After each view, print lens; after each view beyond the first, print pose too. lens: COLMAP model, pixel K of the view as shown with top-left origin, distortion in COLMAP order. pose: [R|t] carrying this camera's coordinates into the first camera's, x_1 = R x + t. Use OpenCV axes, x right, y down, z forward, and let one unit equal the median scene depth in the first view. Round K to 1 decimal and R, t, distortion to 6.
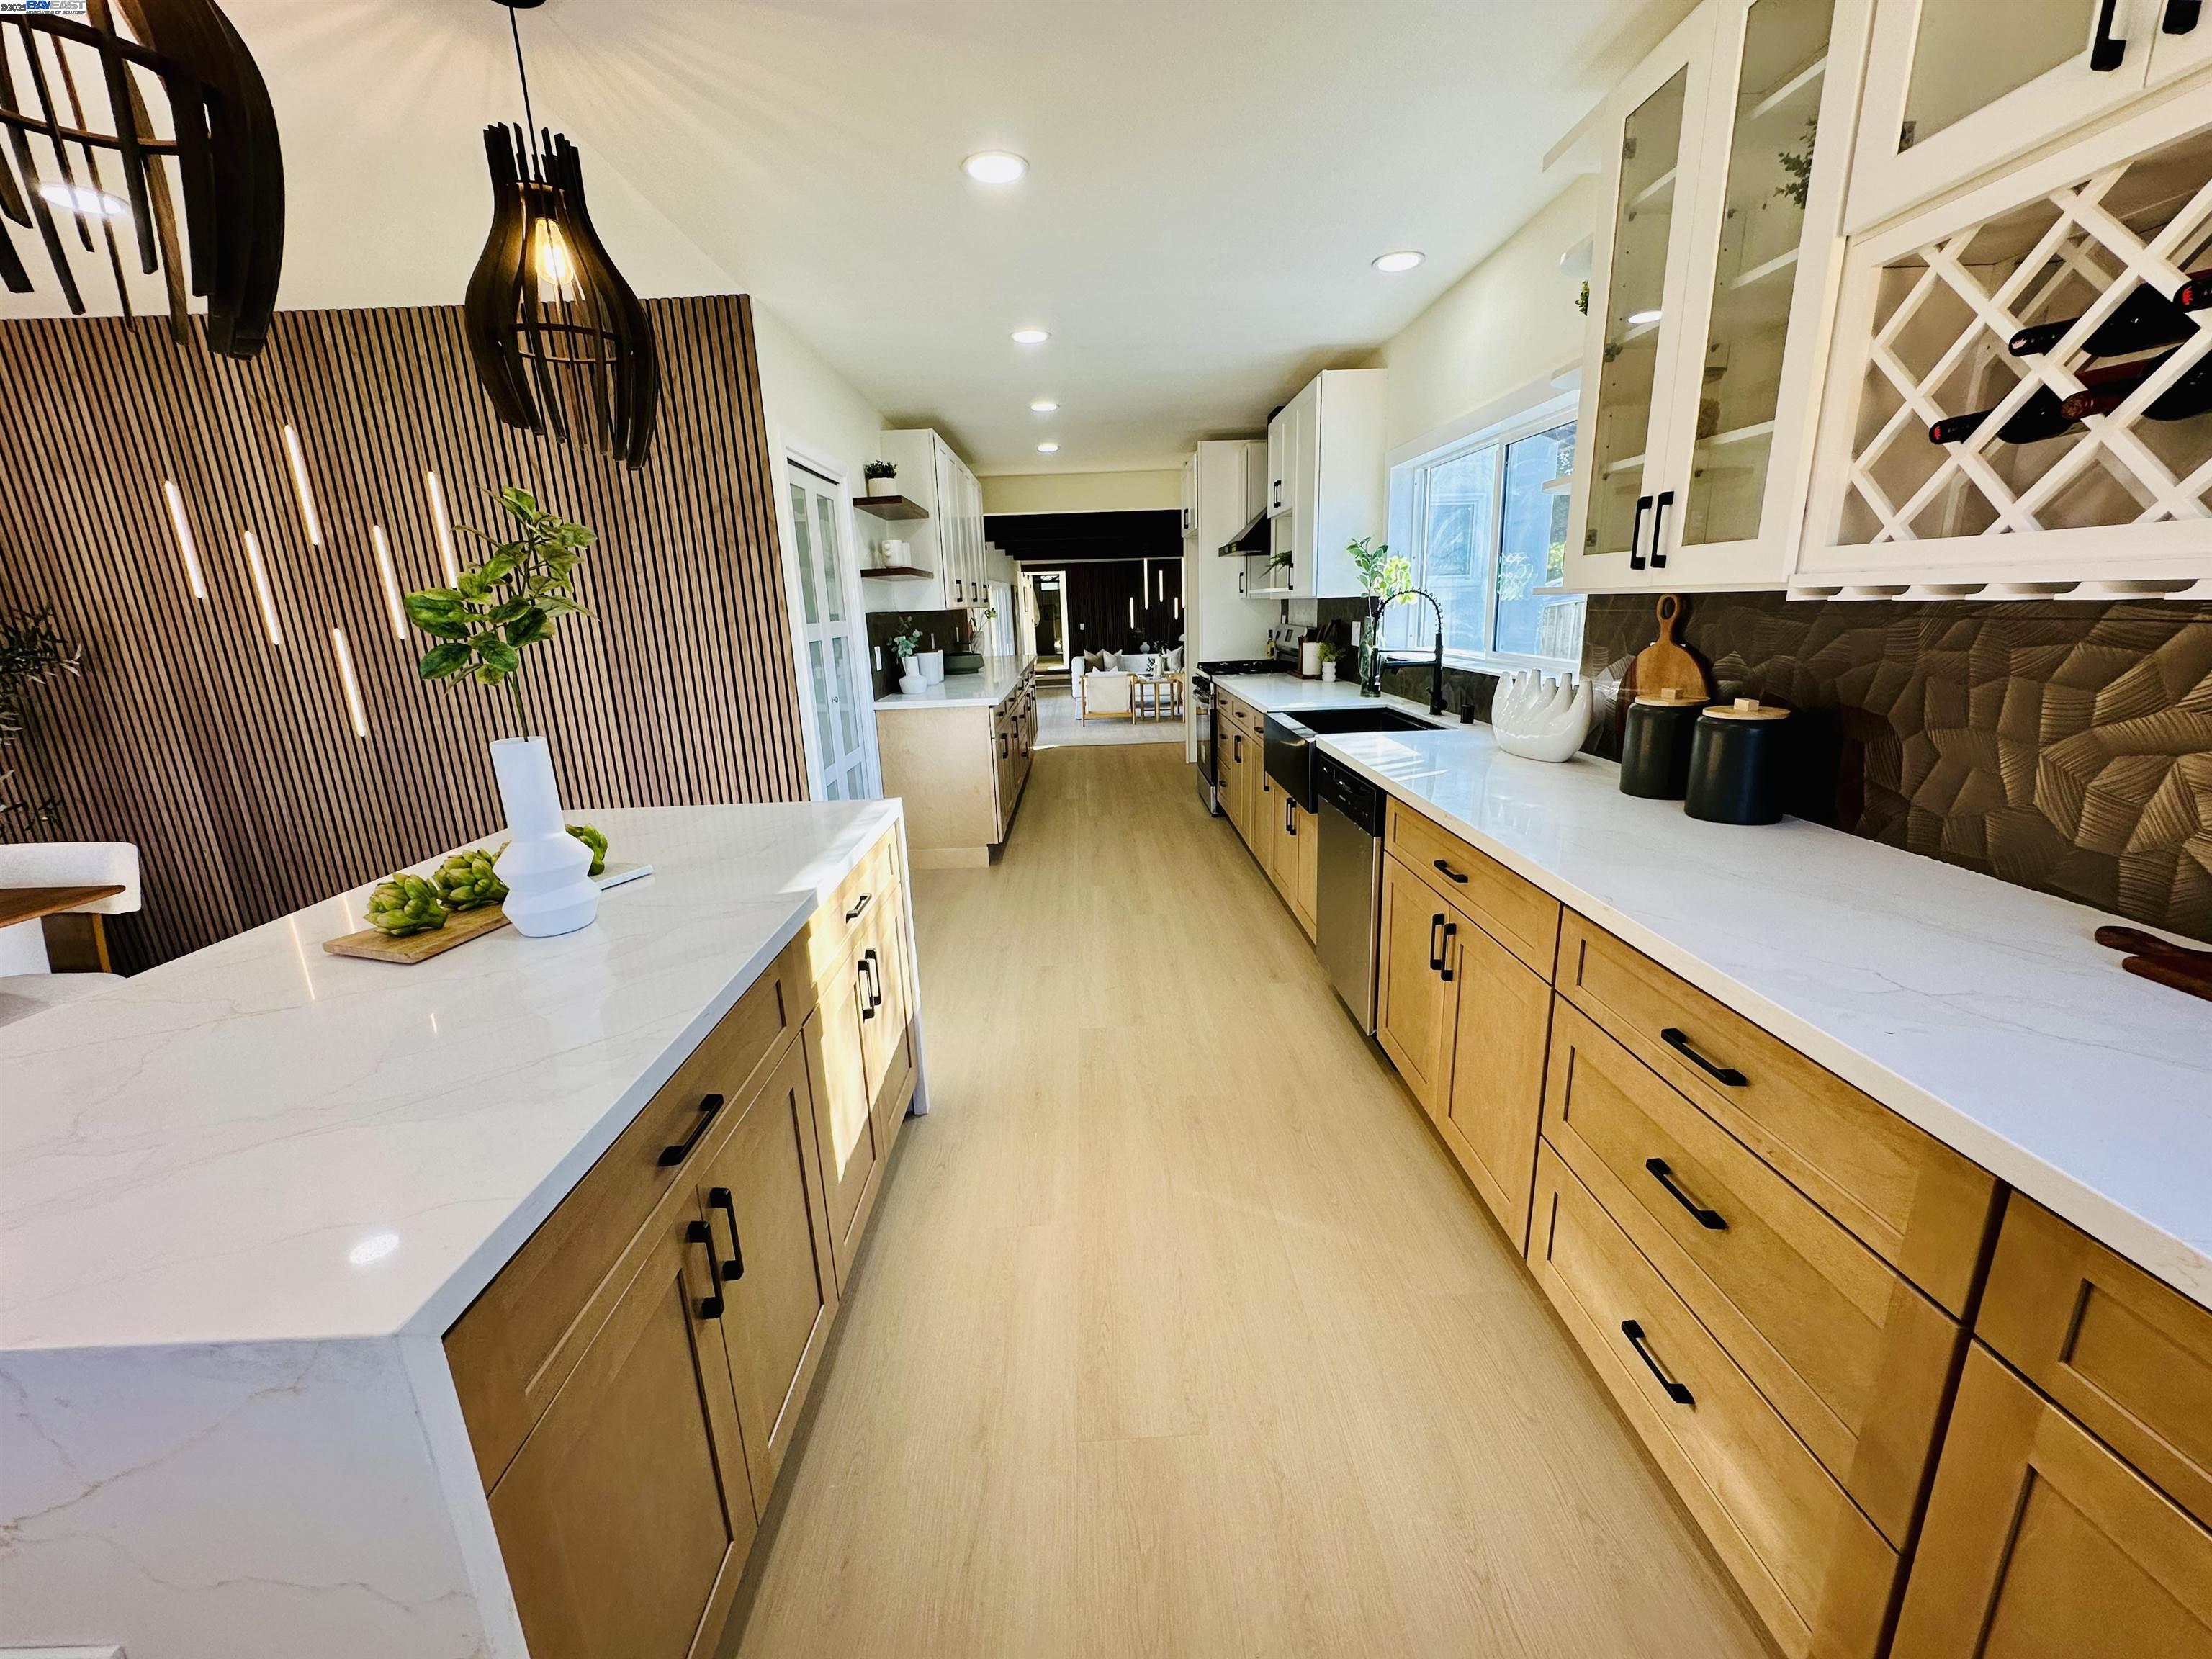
lens RADIAL K [[881.9, 0, 1106.0], [0, 881.9, 829.5], [0, 0, 1]] dist [-0.000169, 0.000211]
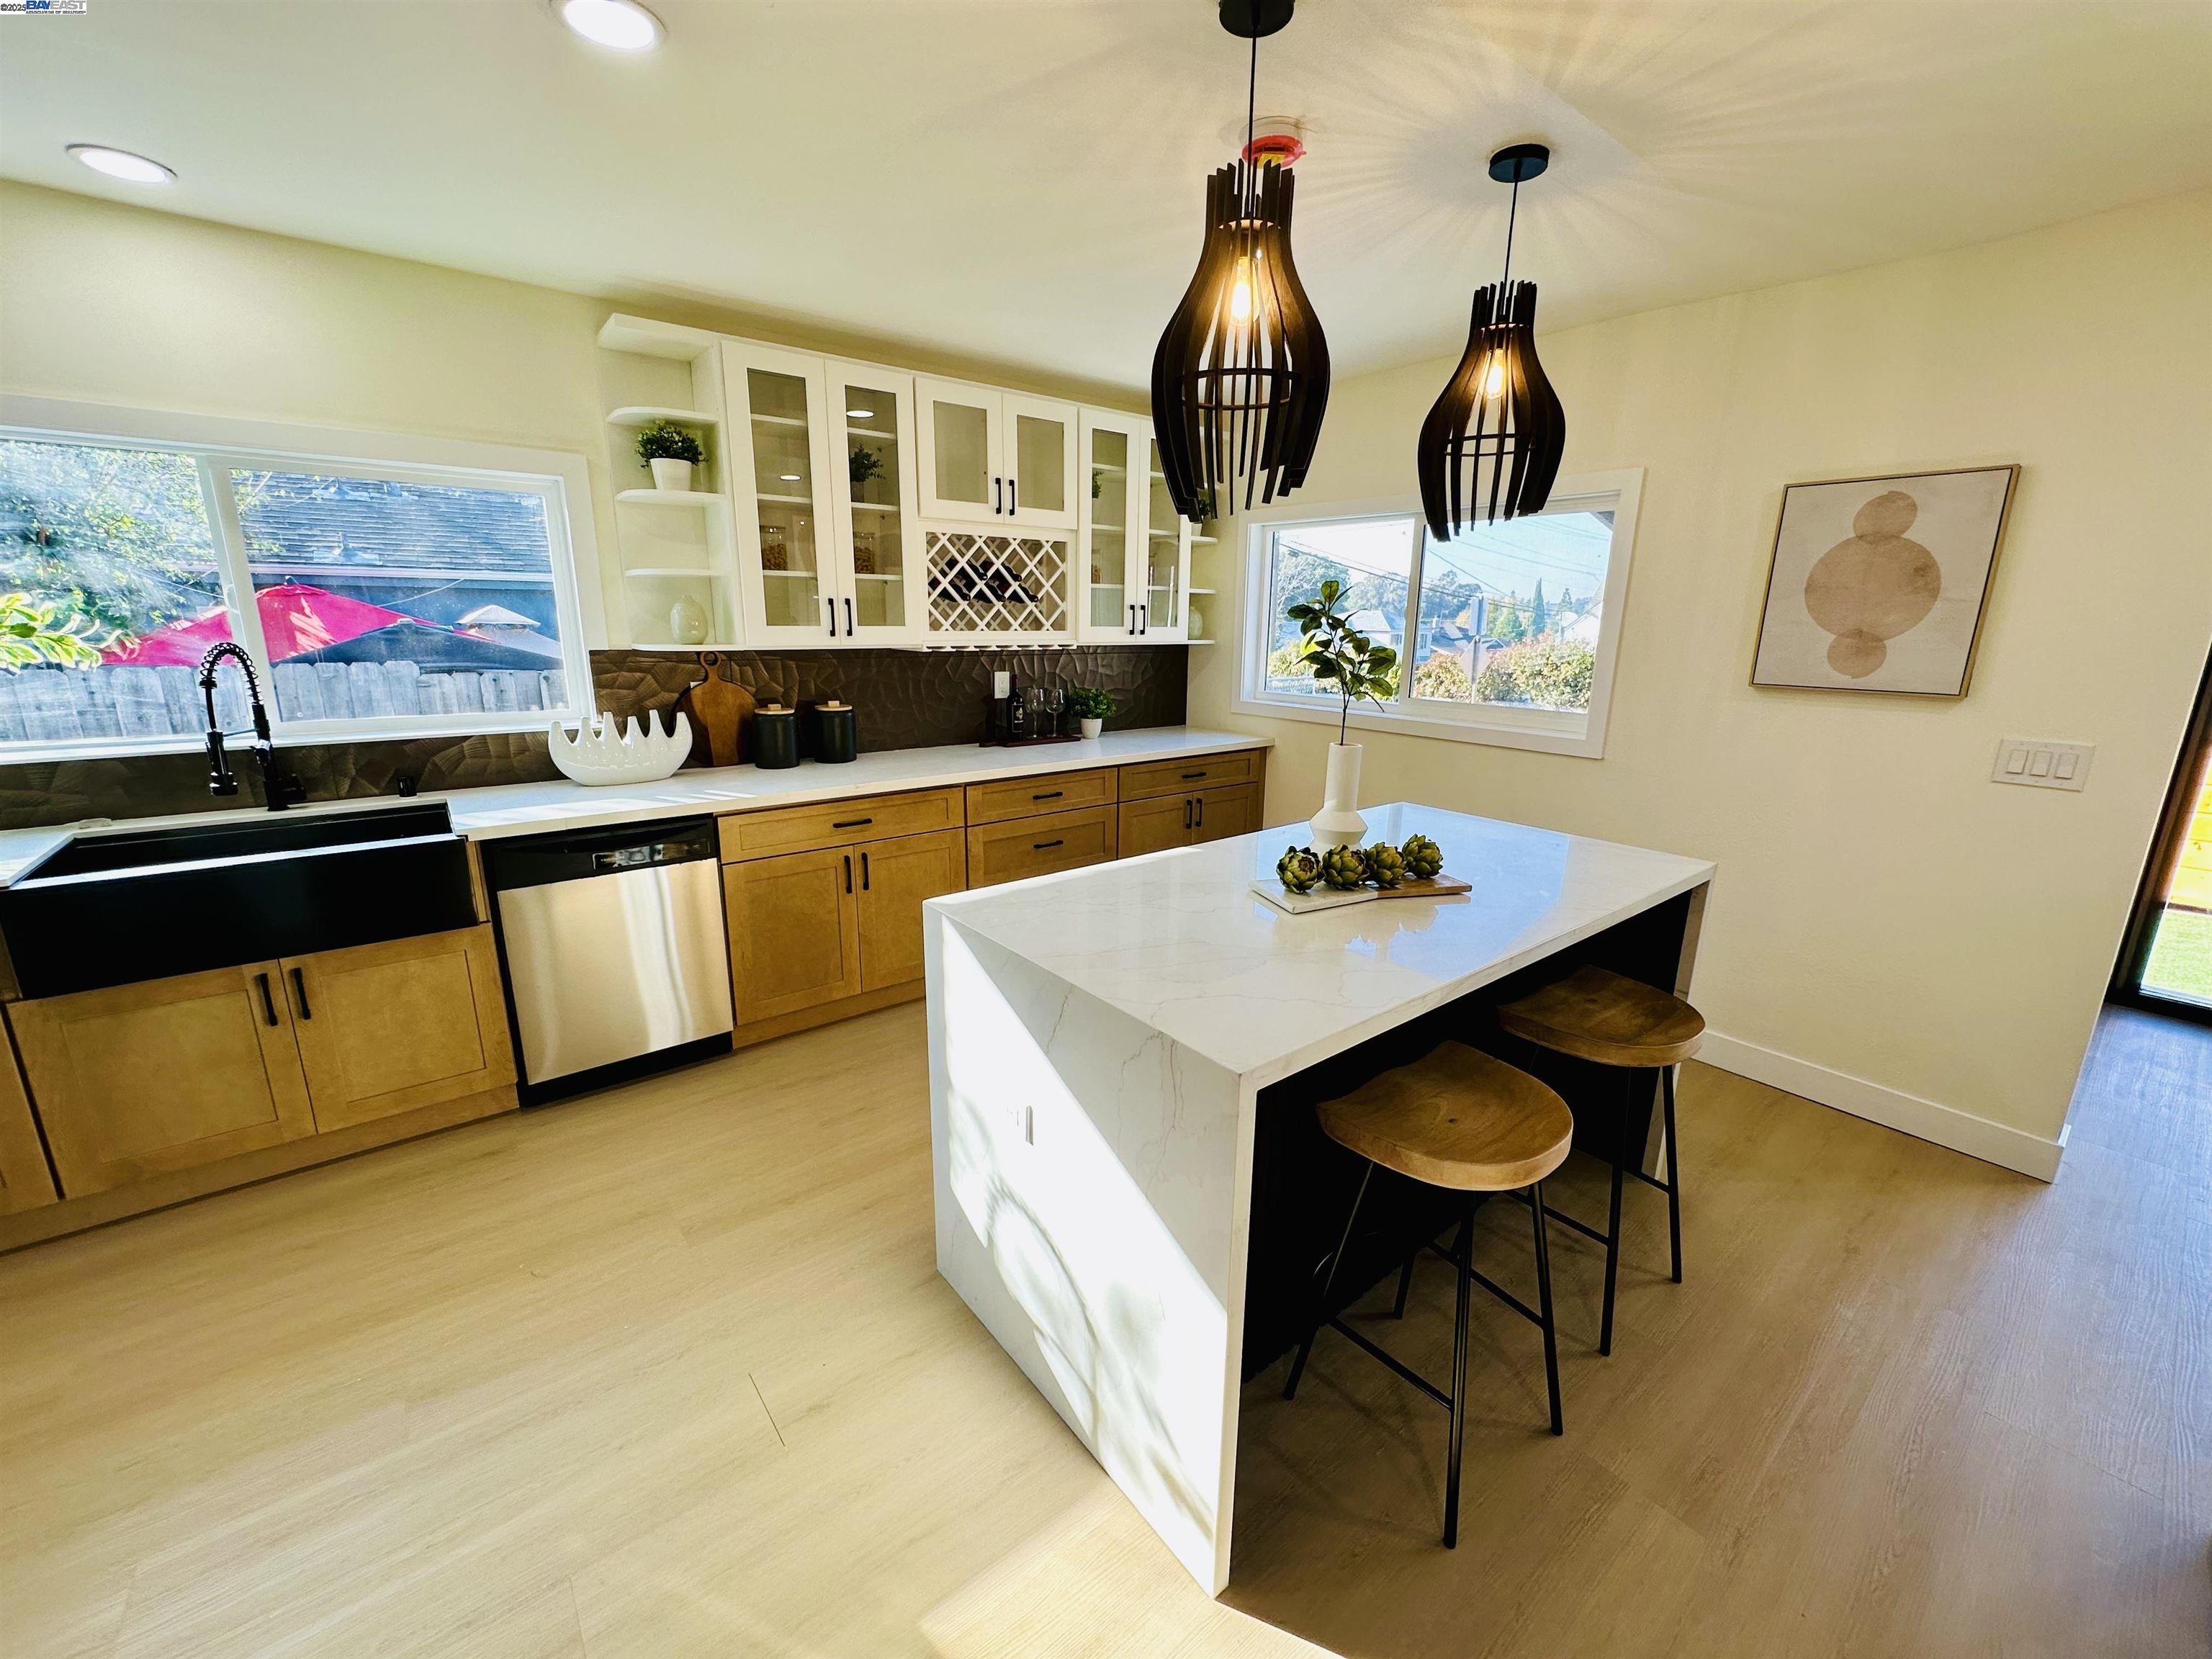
lens RADIAL K [[881.9, 0, 1106.0], [0, 881.9, 829.5], [0, 0, 1]] dist [-0.000169, 0.000211]
pose [[-0.607799, -0.155620, 0.778693, -0.695847], [0.206527, 0.915885, 0.344240, -0.245206], [-0.766764, 0.370049, -0.524535, 0.934654]]
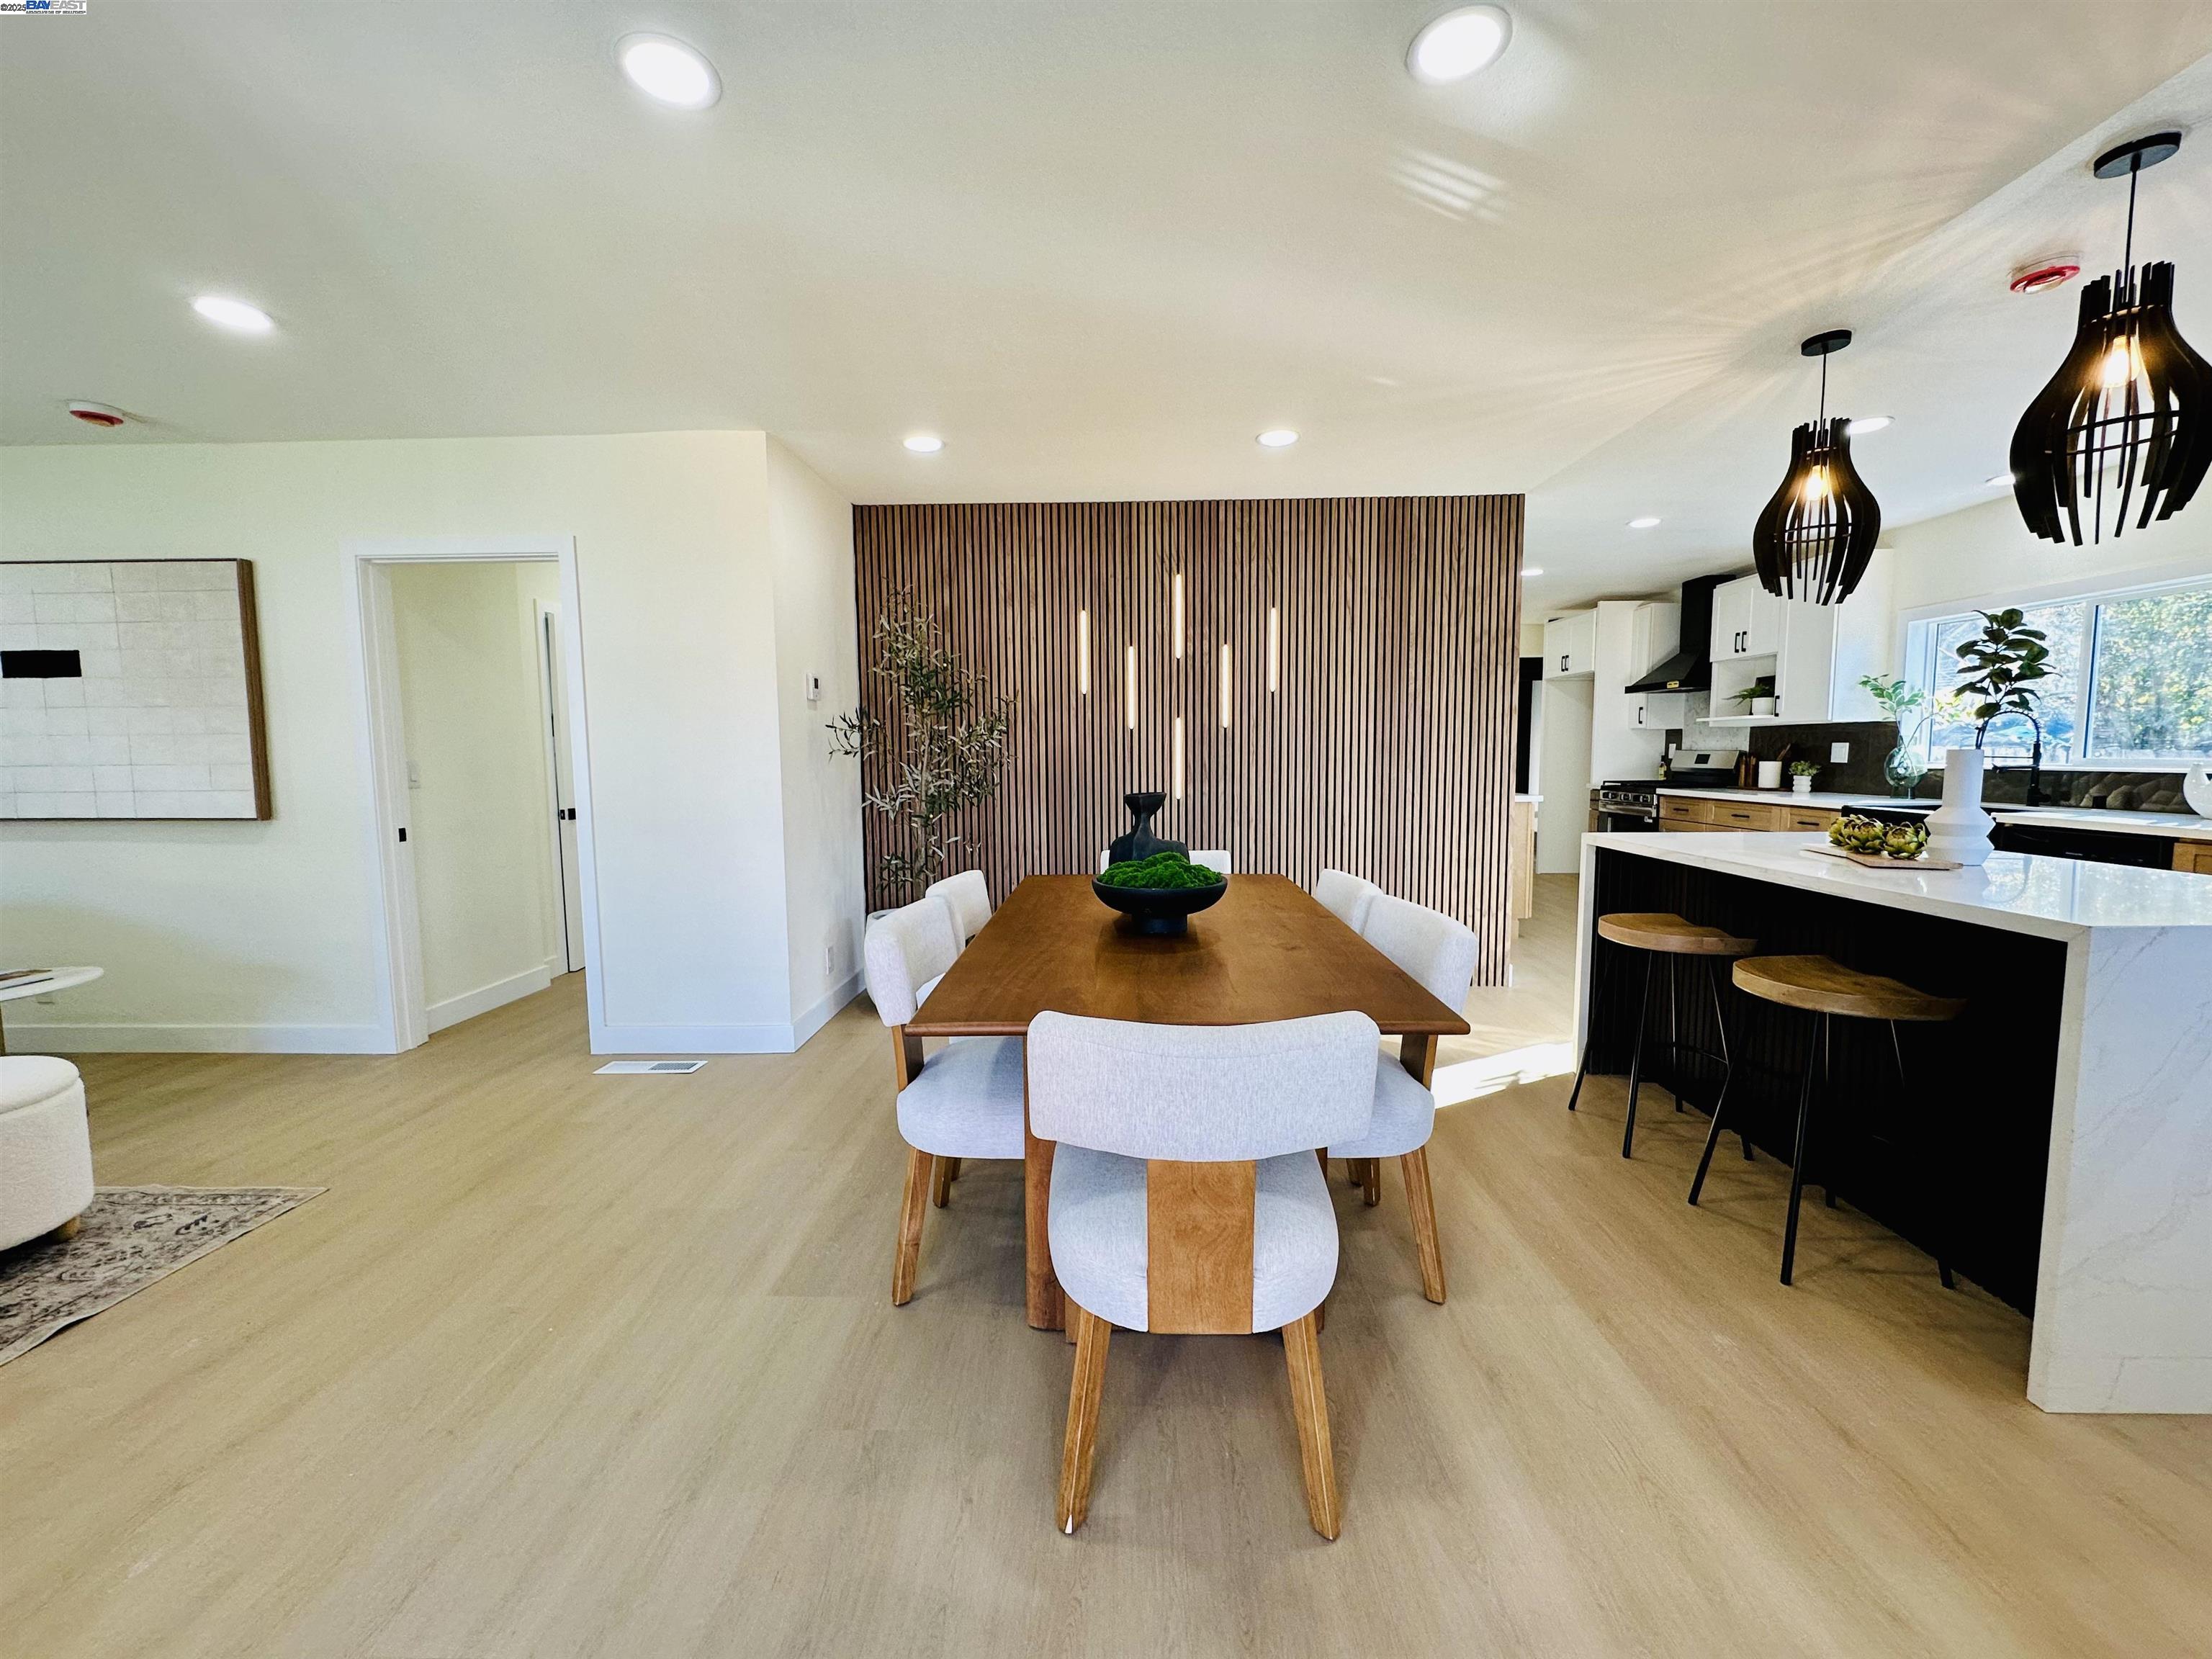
lens RADIAL K [[881.9, 0, 1106.0], [0, 881.9, 829.5], [0, 0, 1]] dist [-0.000169, 0.000211]
pose [[0.998443, 0.031634, -0.045935, -0.972350], [-0.038710, 0.985964, -0.162411, 0.172539], [0.040152, 0.163936, 0.985654, -0.320562]]
